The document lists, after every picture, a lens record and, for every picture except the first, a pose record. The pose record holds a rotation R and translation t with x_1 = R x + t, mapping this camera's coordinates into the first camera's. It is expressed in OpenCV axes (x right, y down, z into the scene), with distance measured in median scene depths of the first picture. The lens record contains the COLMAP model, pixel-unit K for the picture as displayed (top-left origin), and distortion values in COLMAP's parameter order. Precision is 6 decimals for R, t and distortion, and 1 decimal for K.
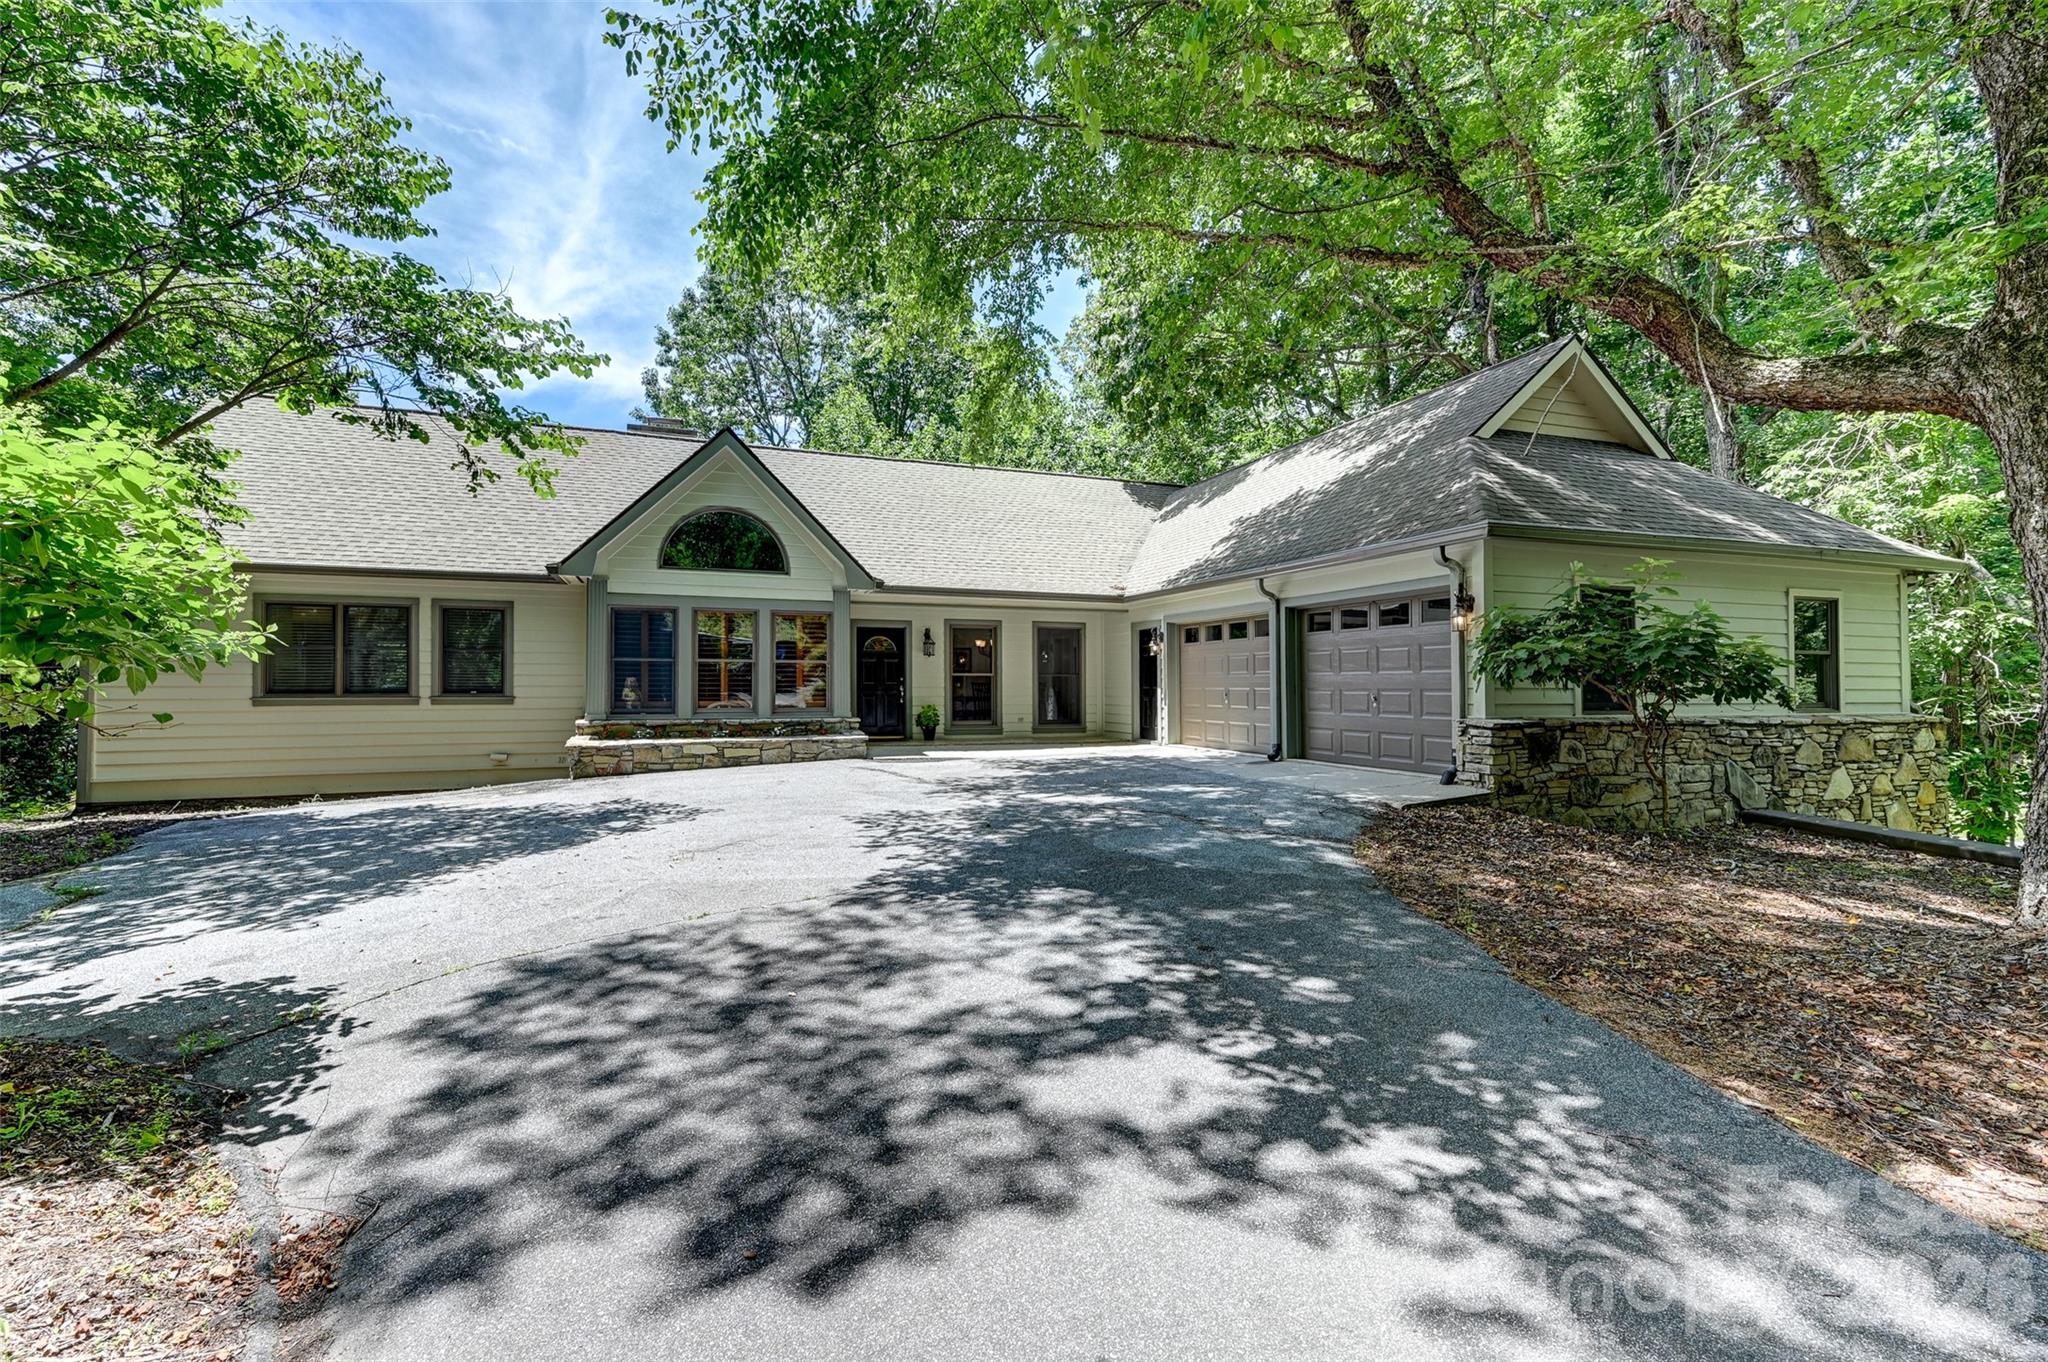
lens RADIAL K [[831.3, 0, 977.7], [0, 831.3, 688.9], [0, 0, 1]] dist [-0.002541, 0.001593]
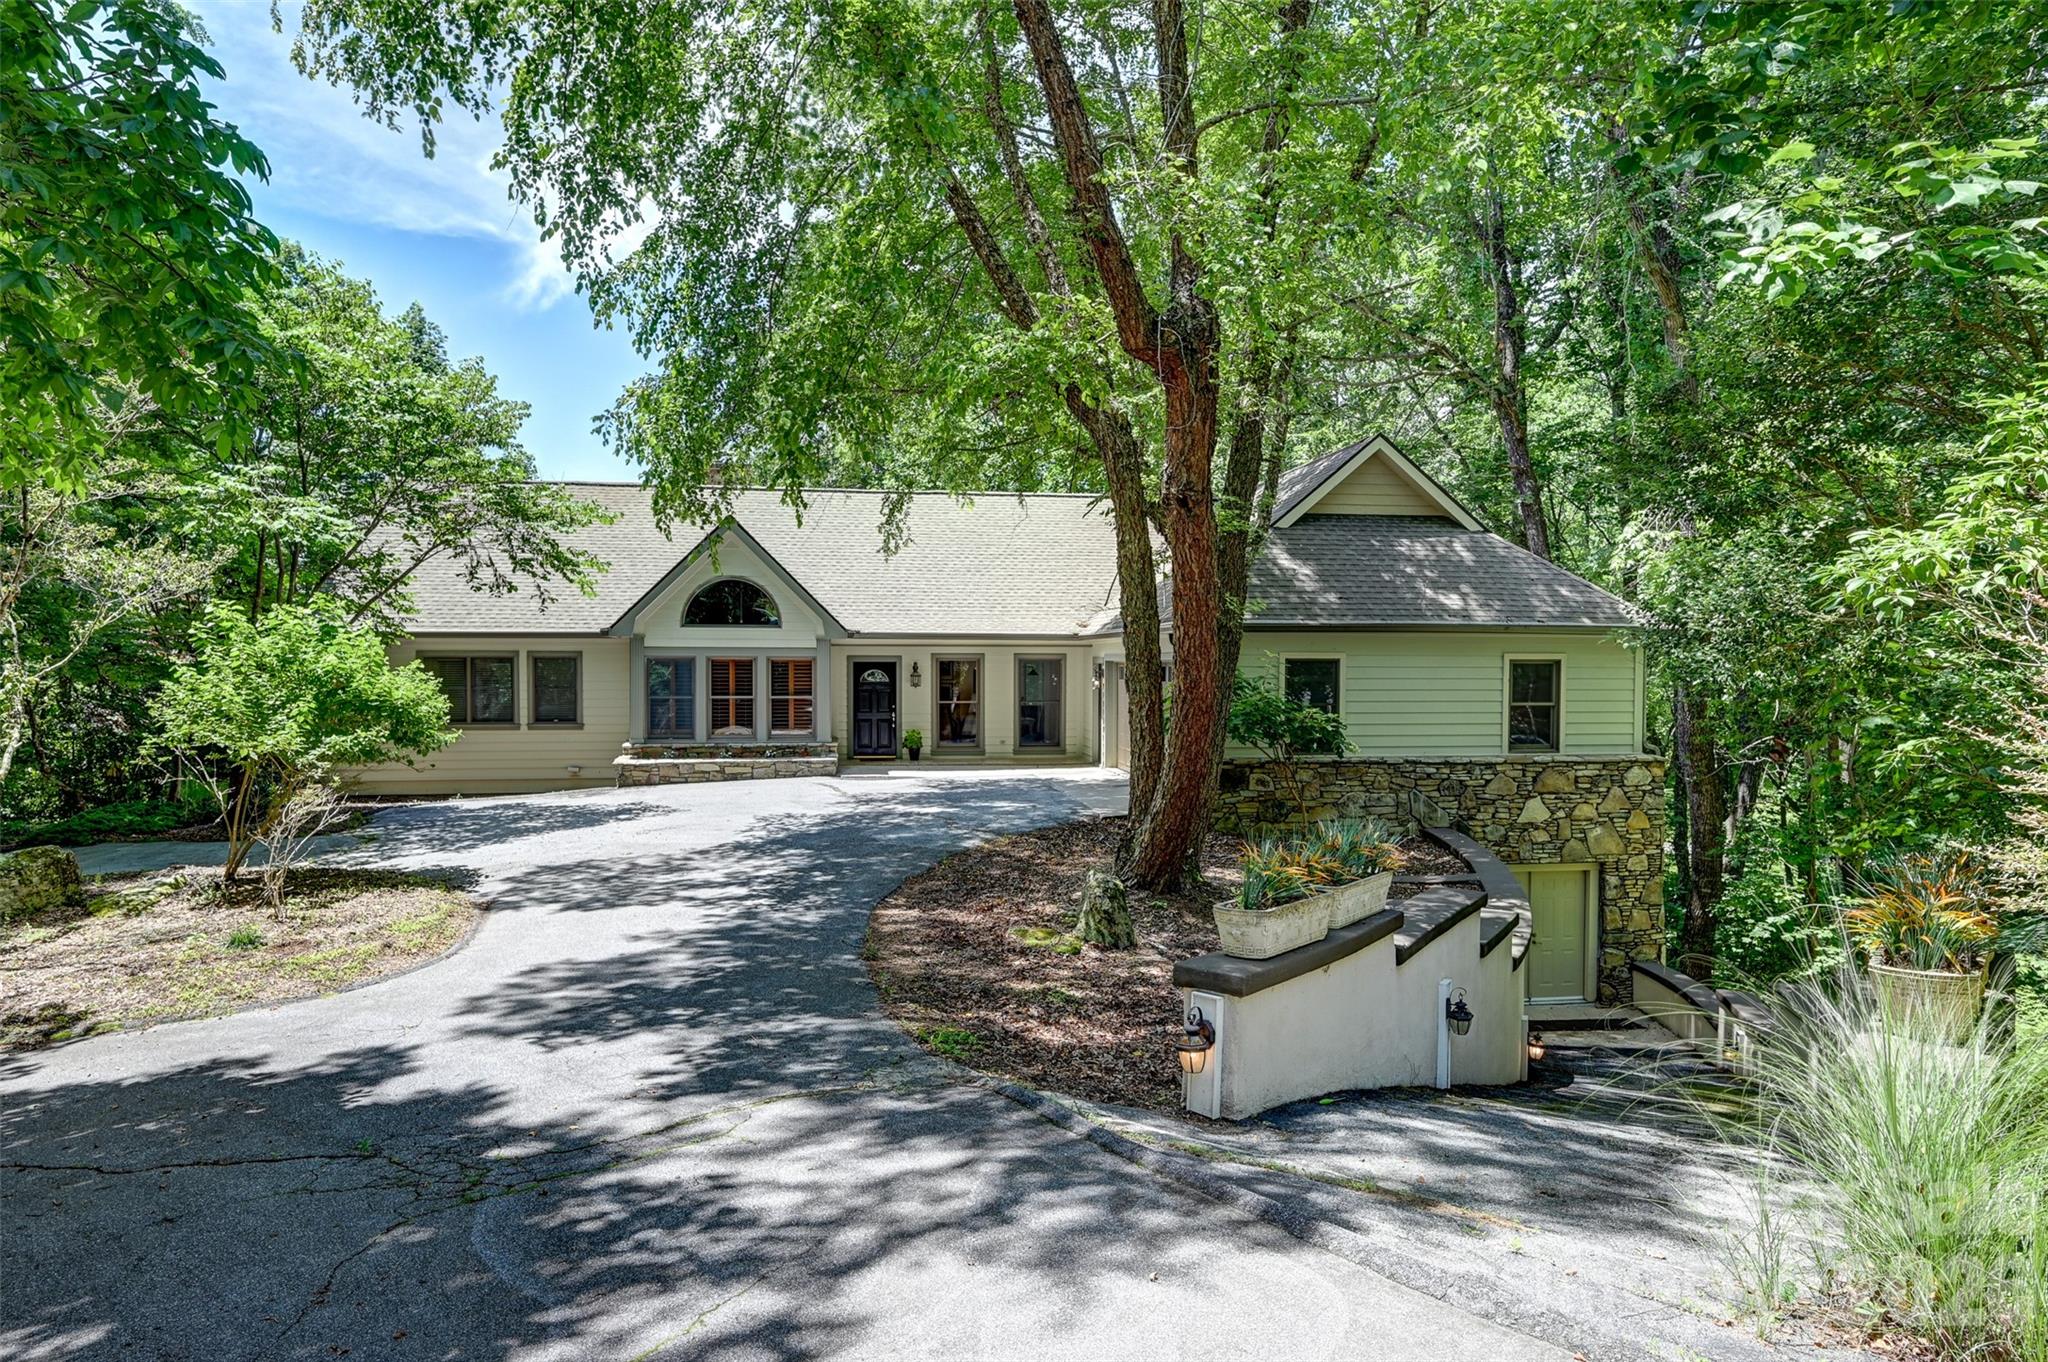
lens RADIAL K [[1163.4, 0, 1021.8], [0, 1163.4, 695.4], [0, 0, 1]] dist [-0.040006, 0.002817]
pose [[0.981093, 0.003547, -0.193505, 0.586411], [0.000925, 0.999735, 0.023016, -0.095444], [0.193535, -0.022760, 0.980829, -0.813315]]
